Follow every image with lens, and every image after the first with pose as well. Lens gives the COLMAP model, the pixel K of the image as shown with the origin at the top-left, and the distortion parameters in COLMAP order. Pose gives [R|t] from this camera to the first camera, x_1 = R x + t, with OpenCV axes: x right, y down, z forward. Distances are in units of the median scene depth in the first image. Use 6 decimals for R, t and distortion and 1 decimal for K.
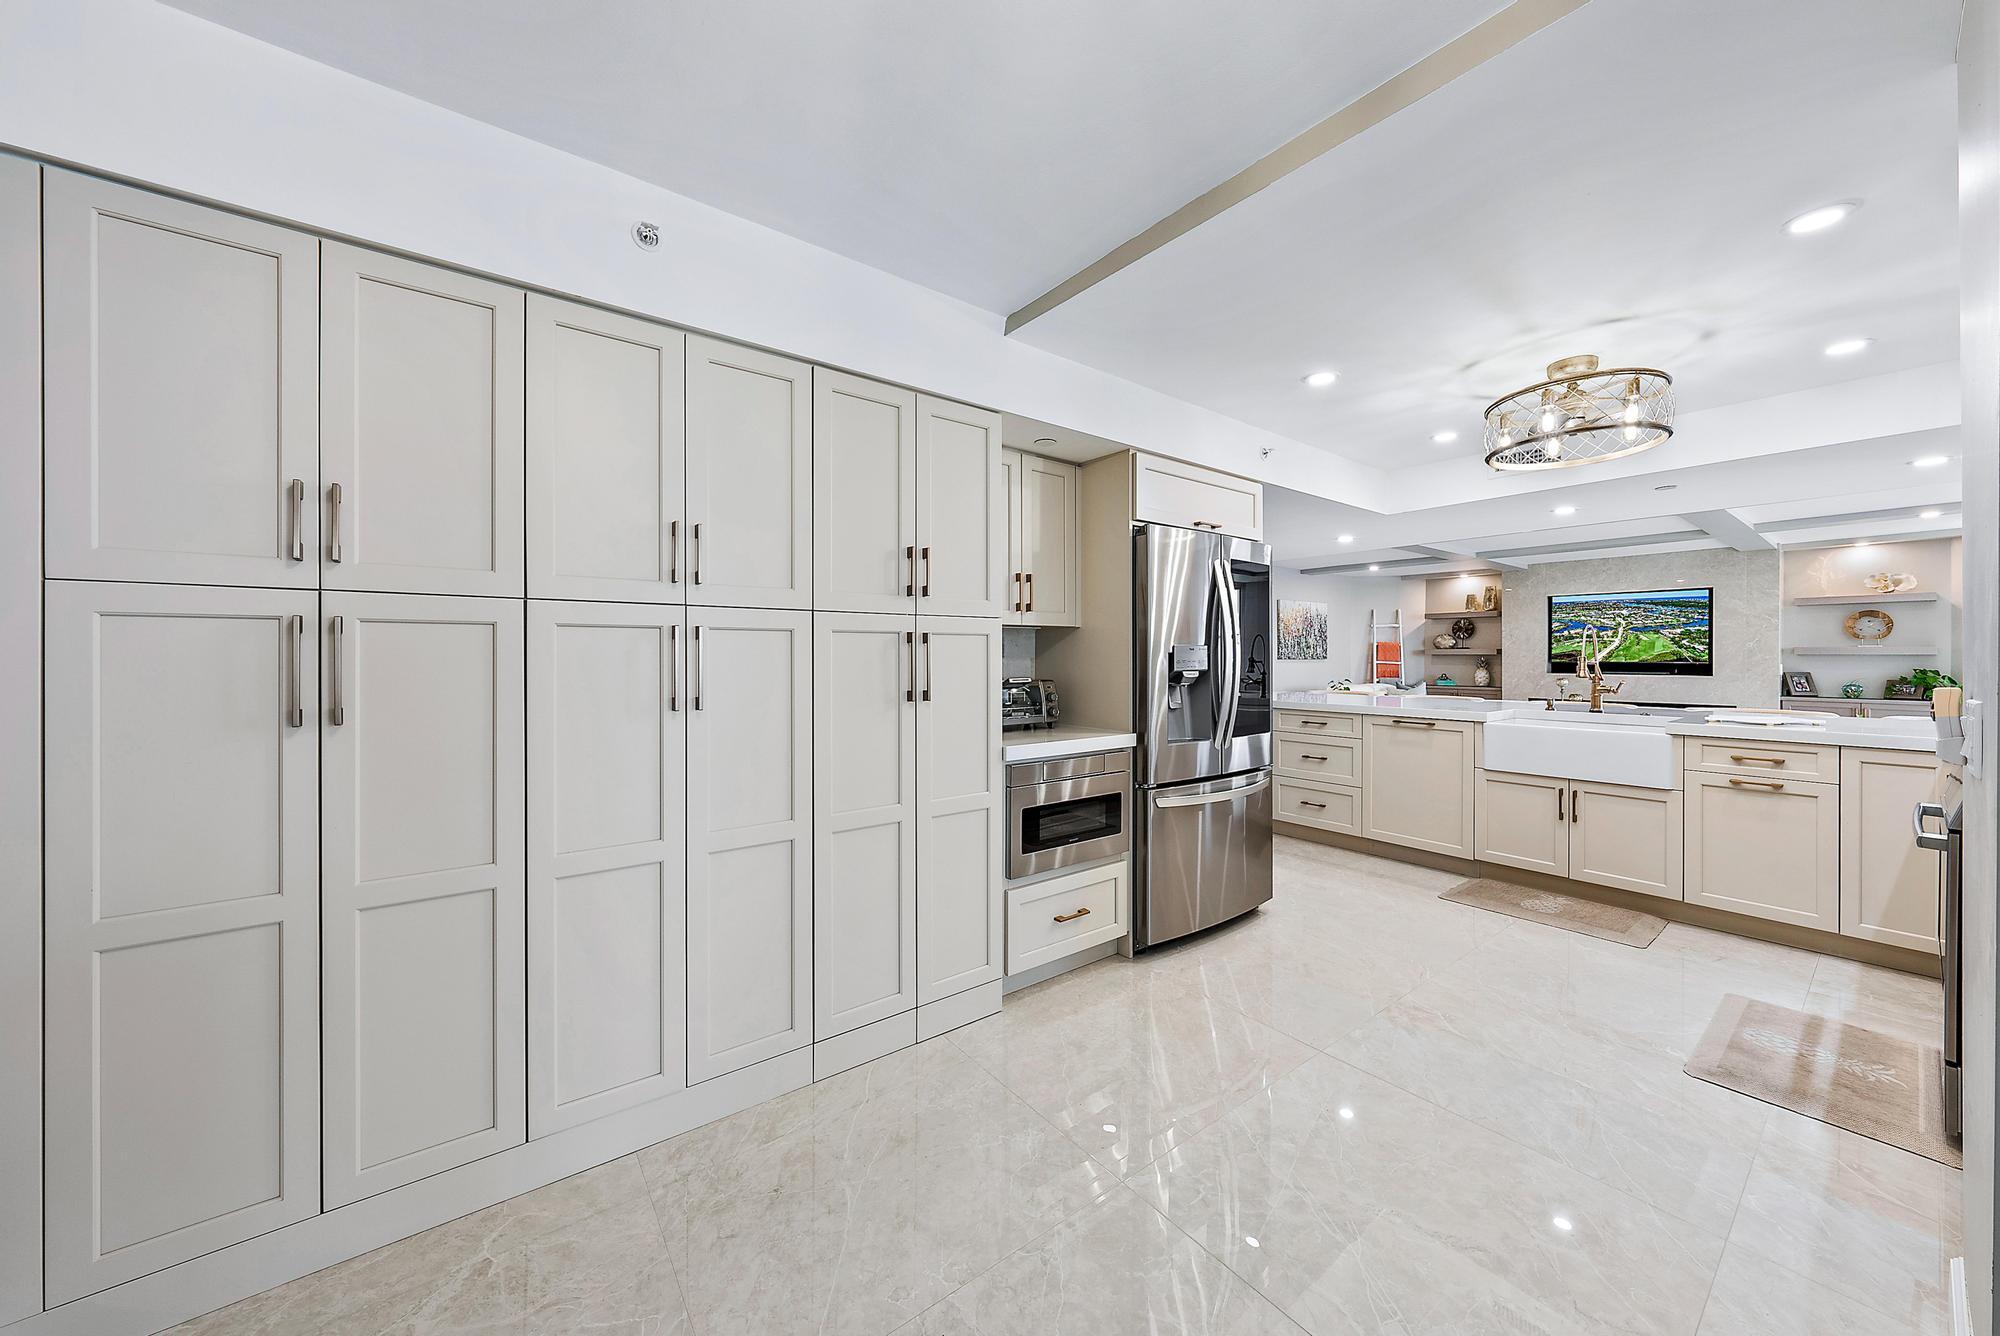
lens RADIAL K [[702.3, 0, 995.4], [0, 702.3, 655.2], [0, 0, 1]] dist [0.002136, -0.000124]
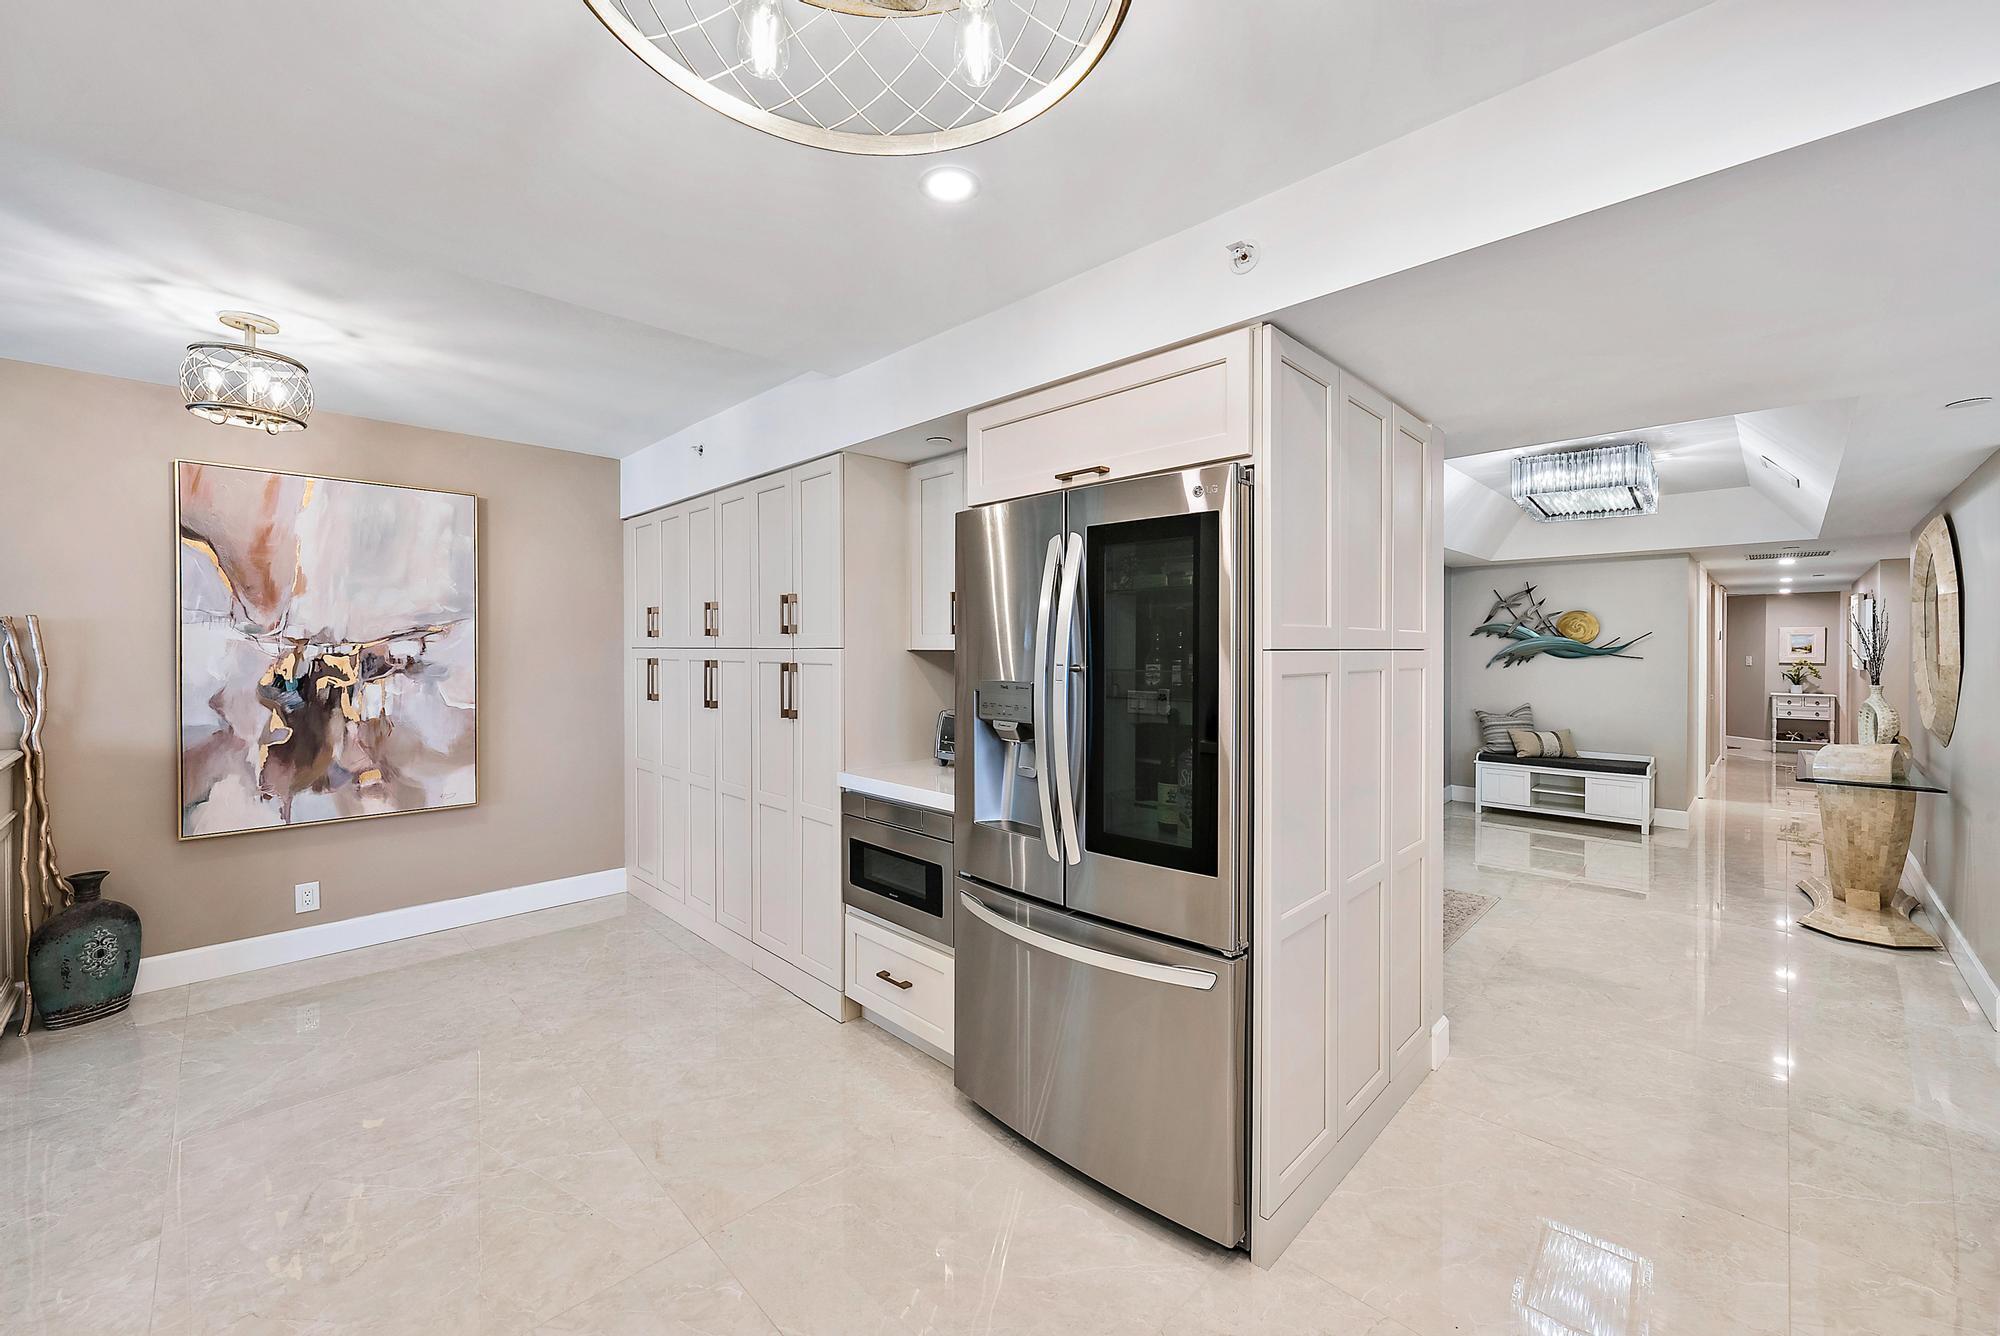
lens RADIAL K [[790.9, 0, 1035.5], [0, 790.9, 656.0], [0, 0, 1]] dist [-0.002573, 0.000033]
pose [[0.145616, 0.007828, -0.989310, 1.203790], [-0.001596, 0.999969, 0.007678, -0.050567], [0.989340, 0.000461, 0.145624, 1.106850]]
